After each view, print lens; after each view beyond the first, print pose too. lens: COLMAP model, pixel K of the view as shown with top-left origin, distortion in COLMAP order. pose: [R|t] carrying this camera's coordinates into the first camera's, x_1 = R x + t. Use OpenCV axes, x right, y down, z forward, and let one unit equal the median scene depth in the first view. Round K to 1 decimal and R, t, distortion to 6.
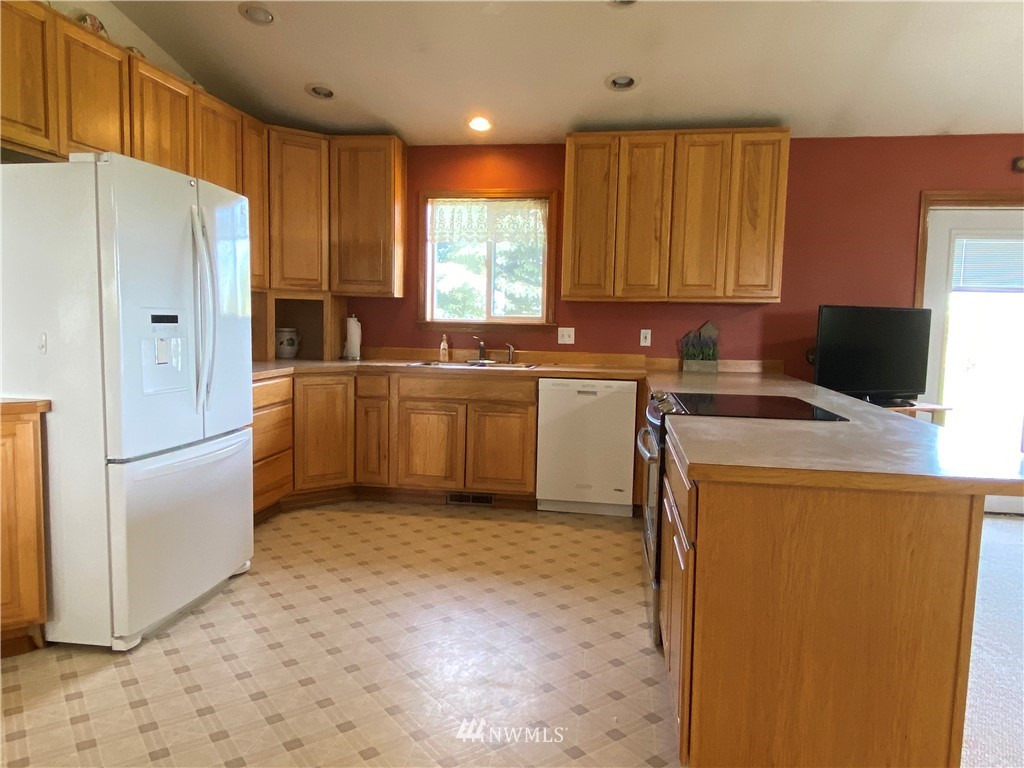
lens RADIAL K [[715.8, 0, 509.7], [0, 715.8, 382.6], [0, 0, 1]] dist [0.077451, -0.088582]
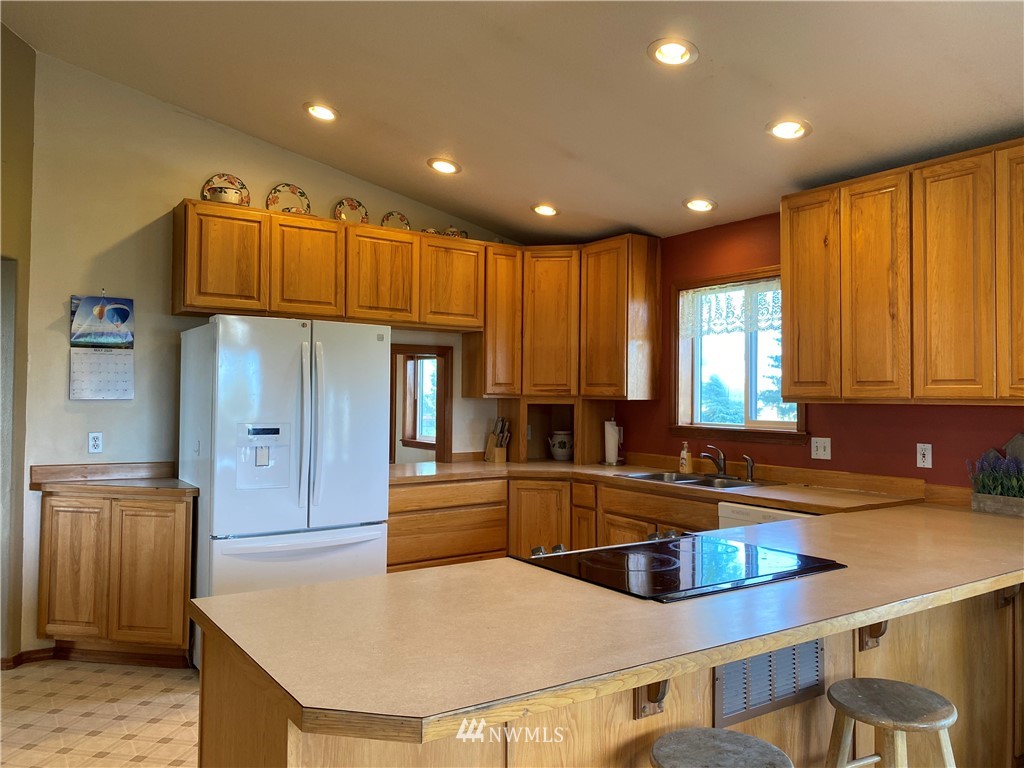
lens RADIAL K [[786.4, 0, 508.0], [0, 786.4, 376.9], [0, 0, 1]] dist [0.037629, -0.048287]
pose [[0.682560, -0.032438, -0.730109, 0.508370], [-0.059278, 0.993266, -0.099547, -0.041038], [0.728421, 0.111226, 0.676041, 0.206368]]
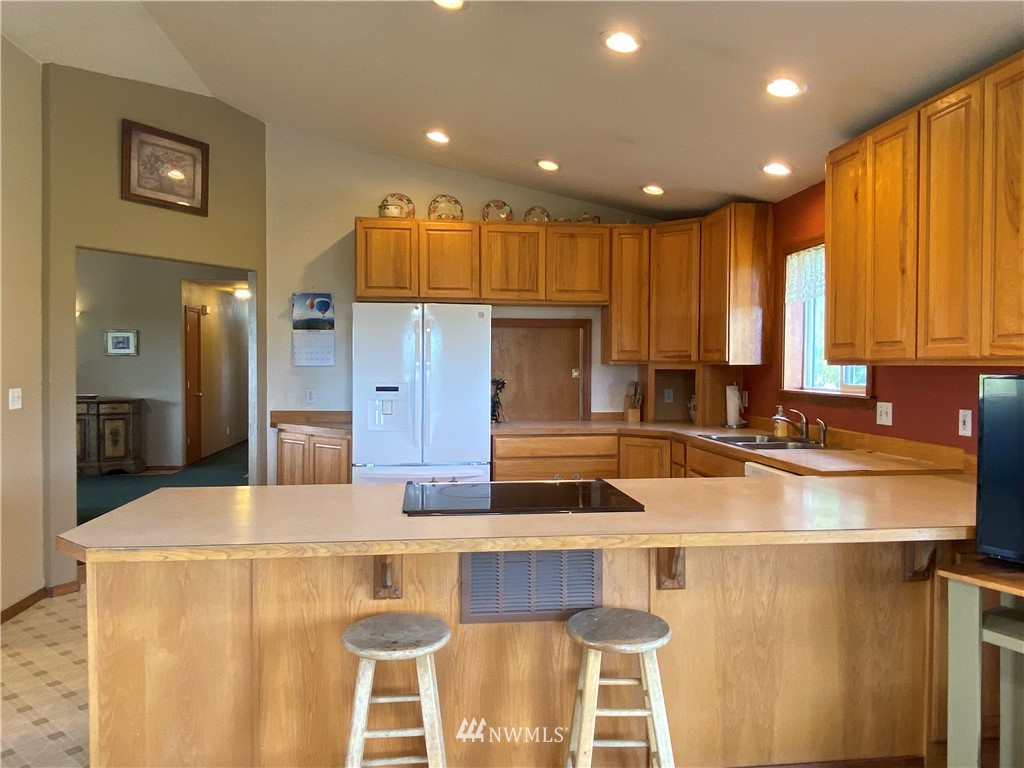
lens RADIAL K [[715.8, 0, 505.5], [0, 715.8, 382.7], [0, 0, 1]] dist [0.077451, -0.088582]
pose [[0.261414, 0.005181, -0.965213, 0.744501], [-0.083494, 0.996359, -0.017265, -0.056913], [0.961609, 0.085102, 0.260894, 0.485972]]
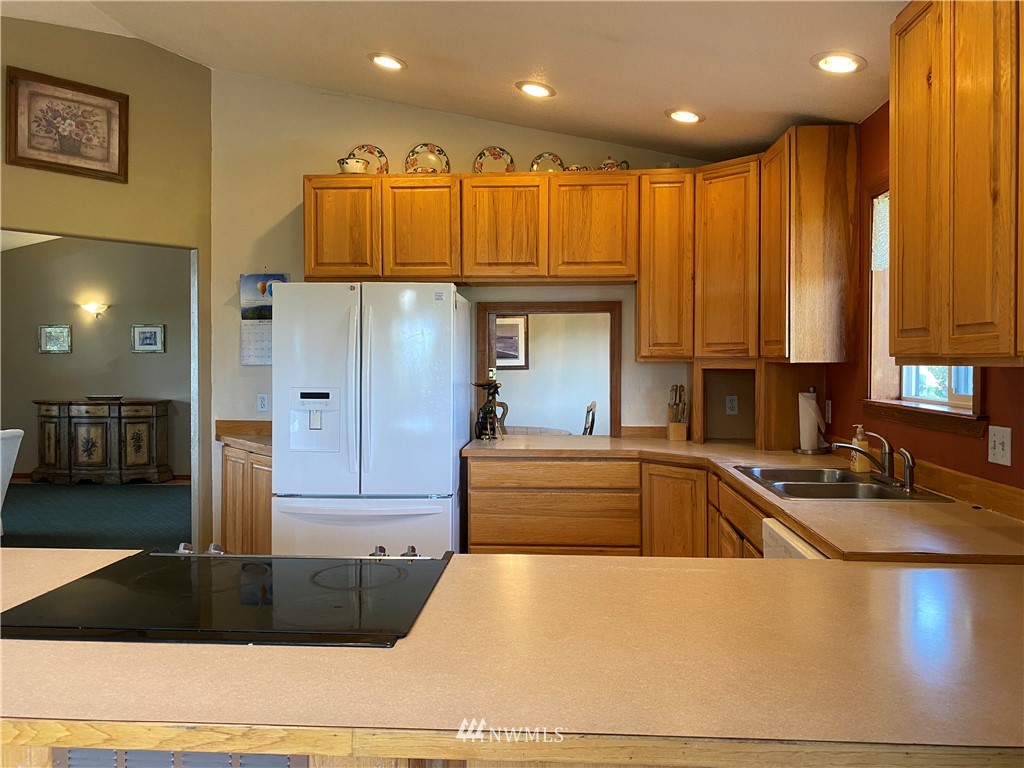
lens RADIAL K [[786.4, 0, 507.5], [0, 786.4, 374.7], [0, 0, 1]] dist [0.037629, -0.048287]
pose [[0.077312, -0.000637, -0.997007, 0.580352], [-0.086752, 0.996203, -0.007364, -0.085922], [0.993226, 0.087062, 0.076963, 0.729262]]
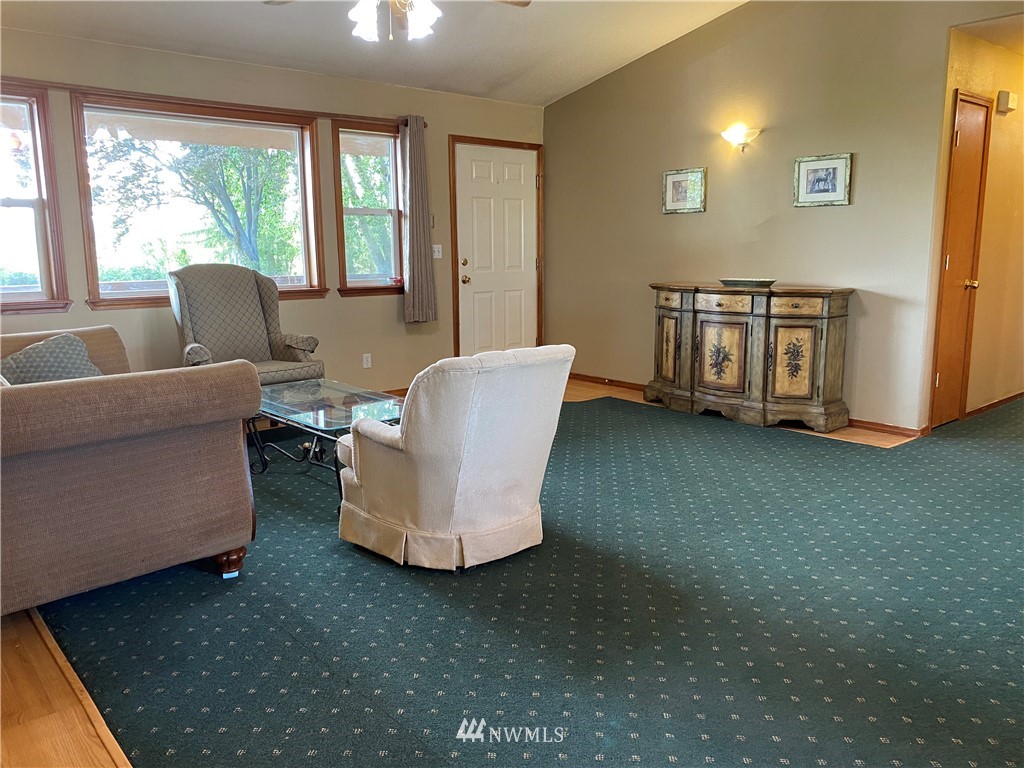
lens RADIAL K [[786.4, 0, 501.3], [0, 786.4, 369.2], [0, 0, 1]] dist [0.037629, -0.048287]
pose [[-0.652616, 0.105686, -0.750282, -0.272884], [-0.070235, 0.977523, 0.198788, -0.040984], [0.754426, 0.182428, -0.630524, 0.401410]]
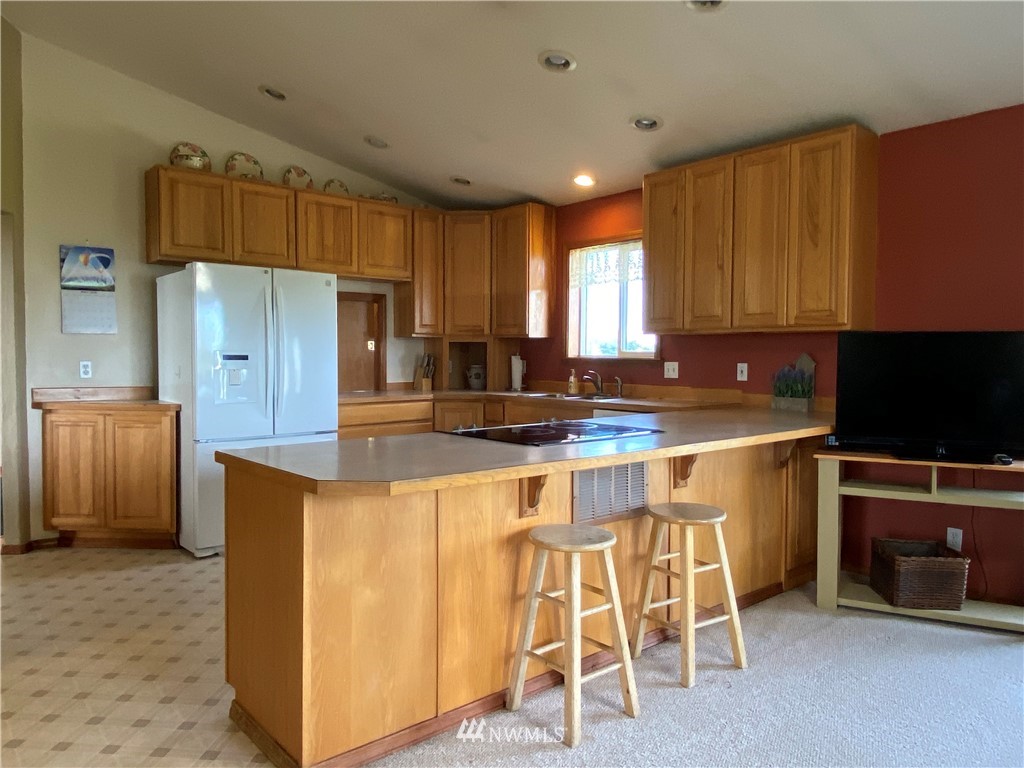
lens RADIAL K [[715.8, 0, 508.8], [0, 715.8, 382.8], [0, 0, 1]] dist [0.077451, -0.088582]
pose [[0.757605, 0.008072, -0.652663, 0.612692], [-0.046430, 0.998057, -0.041551, 0.004696], [0.651059, 0.061782, 0.756508, 0.106463]]
